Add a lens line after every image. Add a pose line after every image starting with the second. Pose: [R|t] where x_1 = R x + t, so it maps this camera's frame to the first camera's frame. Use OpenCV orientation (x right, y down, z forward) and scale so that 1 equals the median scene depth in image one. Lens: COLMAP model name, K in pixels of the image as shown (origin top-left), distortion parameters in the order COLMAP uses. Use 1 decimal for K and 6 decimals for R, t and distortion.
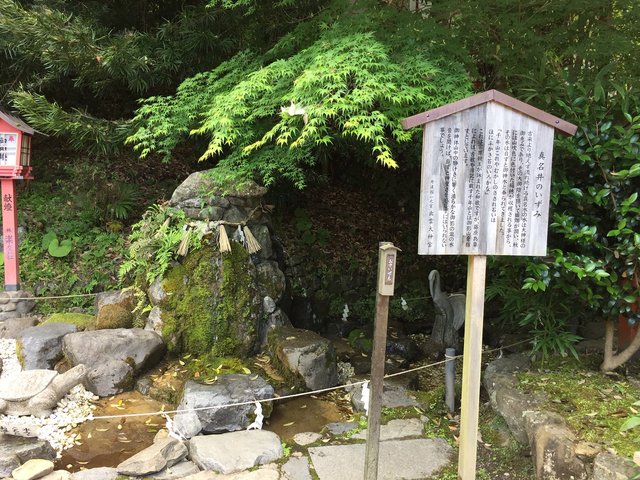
lens RADIAL K [[563.0, 0, 320.6], [0, 563.0, 239.0], [0, 0, 1]] dist [0.069992, 0.003178]
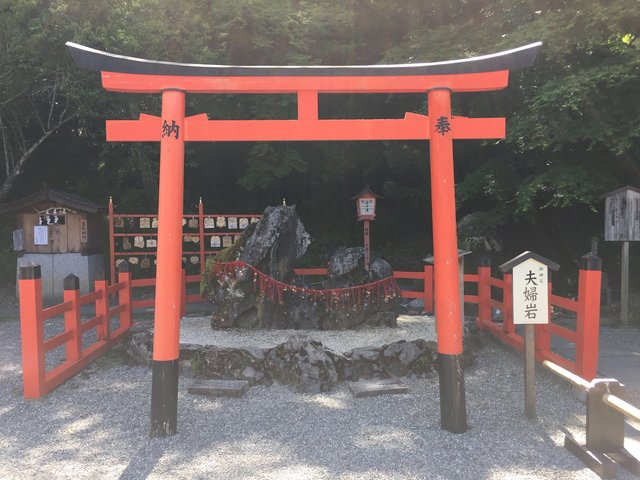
lens RADIAL K [[536.0, 0, 319.0], [0, 536.0, 241.8], [0, 0, 1]] dist [0.006570, -0.006297]
pose [[0.983984, -0.026842, -0.176222, -0.802631], [0.018434, 0.998620, -0.049178, 0.142084], [0.177299, 0.045142, 0.983121, -2.028290]]
